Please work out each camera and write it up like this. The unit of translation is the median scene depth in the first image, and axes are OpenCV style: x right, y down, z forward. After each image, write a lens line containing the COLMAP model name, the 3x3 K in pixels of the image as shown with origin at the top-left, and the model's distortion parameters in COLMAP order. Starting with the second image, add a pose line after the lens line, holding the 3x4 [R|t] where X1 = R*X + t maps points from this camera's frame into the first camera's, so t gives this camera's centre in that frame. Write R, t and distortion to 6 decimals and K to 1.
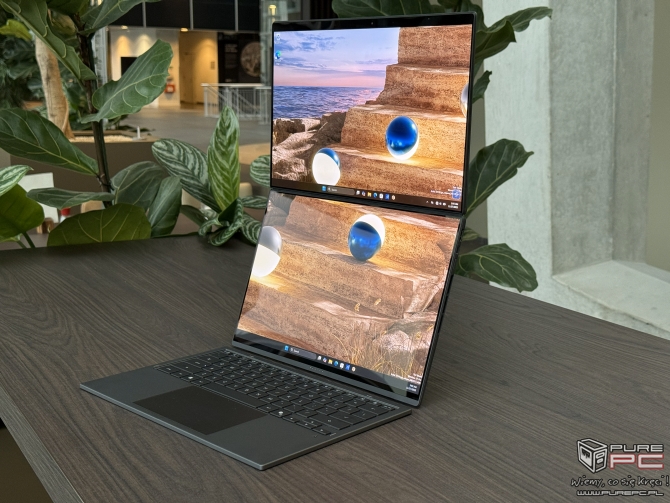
lens RADIAL K [[931.4, 0, 333.8], [0, 931.4, 252.3], [0, 0, 1]] dist [0.141667, -0.184124]
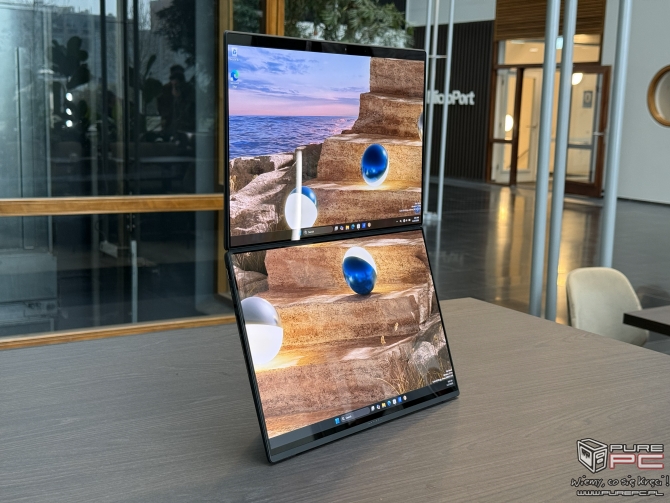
lens RADIAL K [[931.4, 0, 333.8], [0, 931.4, 252.3], [0, 0, 1]] dist [0.141667, -0.184124]
pose [[-0.041626, -0.169823, 0.984595, -0.879363], [0.159849, 0.971624, 0.174343, -0.200098], [-0.986263, 0.164644, -0.013299, 1.001712]]
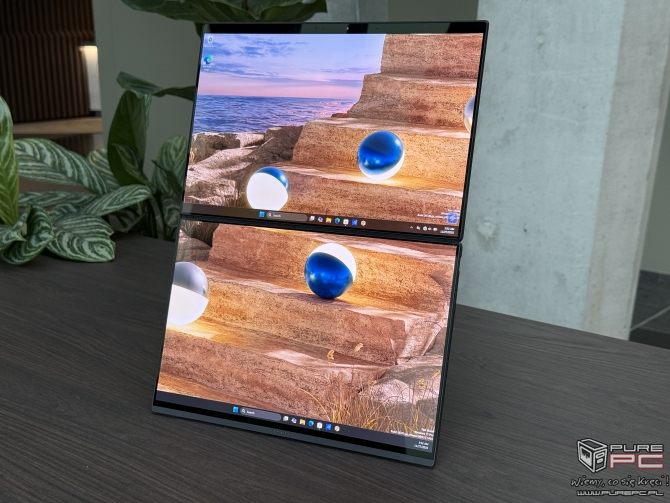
lens RADIAL K [[931.4, 0, 333.8], [0, 931.4, 252.3], [0, 0, 1]] dist [0.141667, -0.184124]
pose [[0.938751, -0.099715, 0.329853, -0.232663], [0.081934, 0.994355, 0.067412, -0.087076], [-0.334713, -0.036257, 0.941622, 0.192320]]
